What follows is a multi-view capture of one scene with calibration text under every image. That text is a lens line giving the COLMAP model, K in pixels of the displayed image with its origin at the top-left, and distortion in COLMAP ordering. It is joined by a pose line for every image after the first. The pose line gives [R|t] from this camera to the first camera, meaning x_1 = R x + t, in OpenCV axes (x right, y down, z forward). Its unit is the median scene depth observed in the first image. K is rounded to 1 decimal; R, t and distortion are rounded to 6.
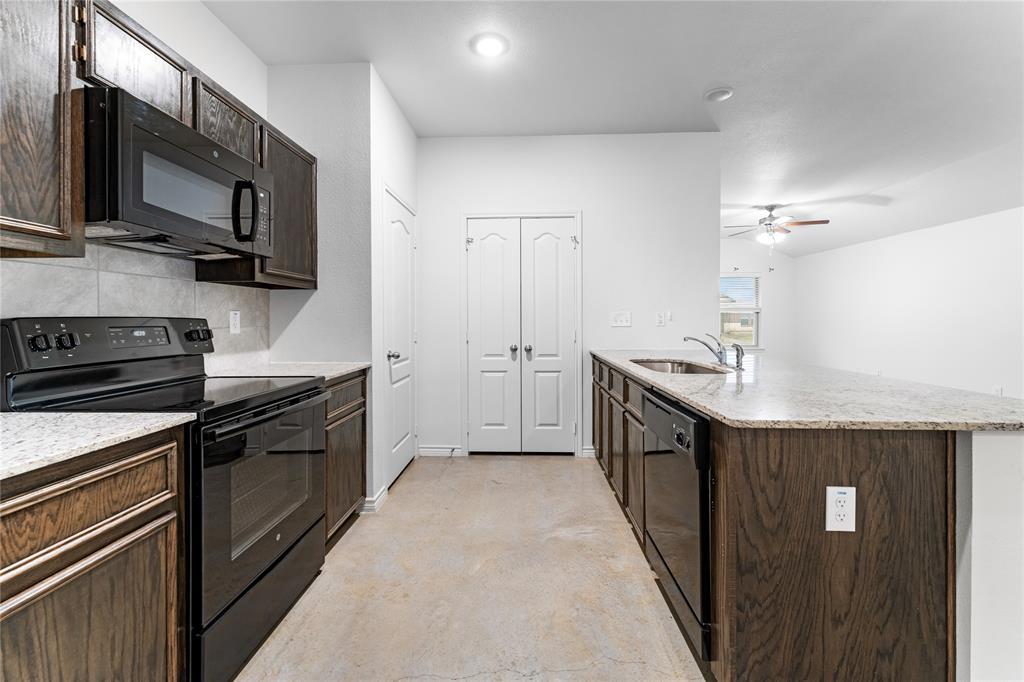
lens RADIAL K [[415.1, 0, 511.7], [0, 415.1, 319.1], [0, 0, 1]] dist [0.003143, 0.000084]
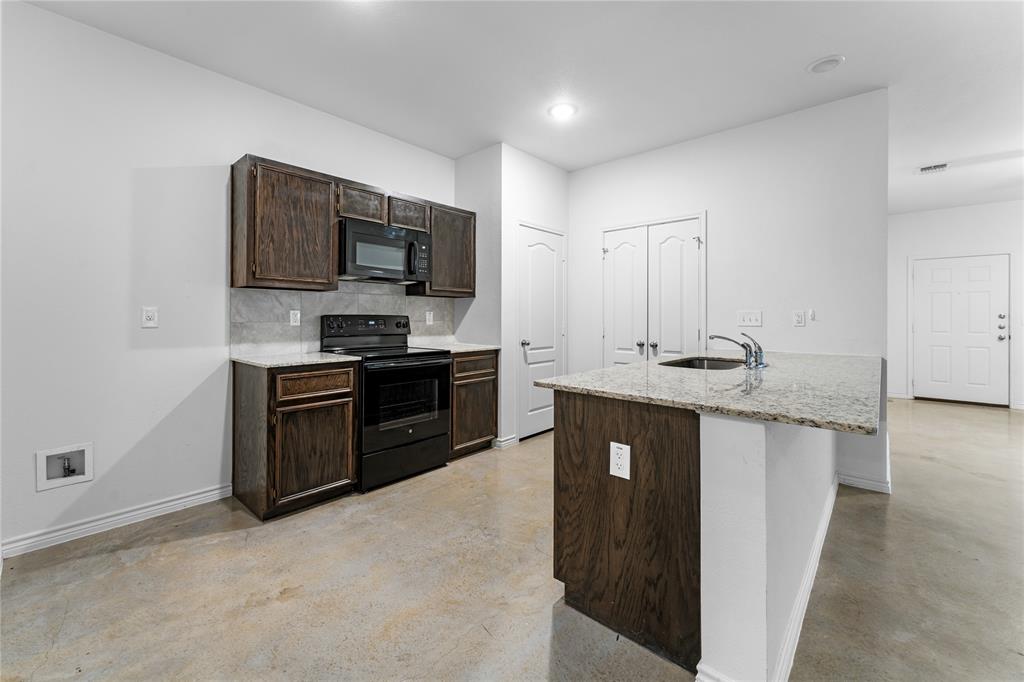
lens RADIAL K [[419.9, 0, 514.1], [0, 419.9, 312.7], [0, 0, 1]] dist [0.000644, 0.000090]
pose [[0.774392, -0.000775, -0.632706, 1.324201], [-0.006291, 0.999940, -0.008924, -0.001687], [0.632675, 0.010891, 0.774341, -0.248827]]
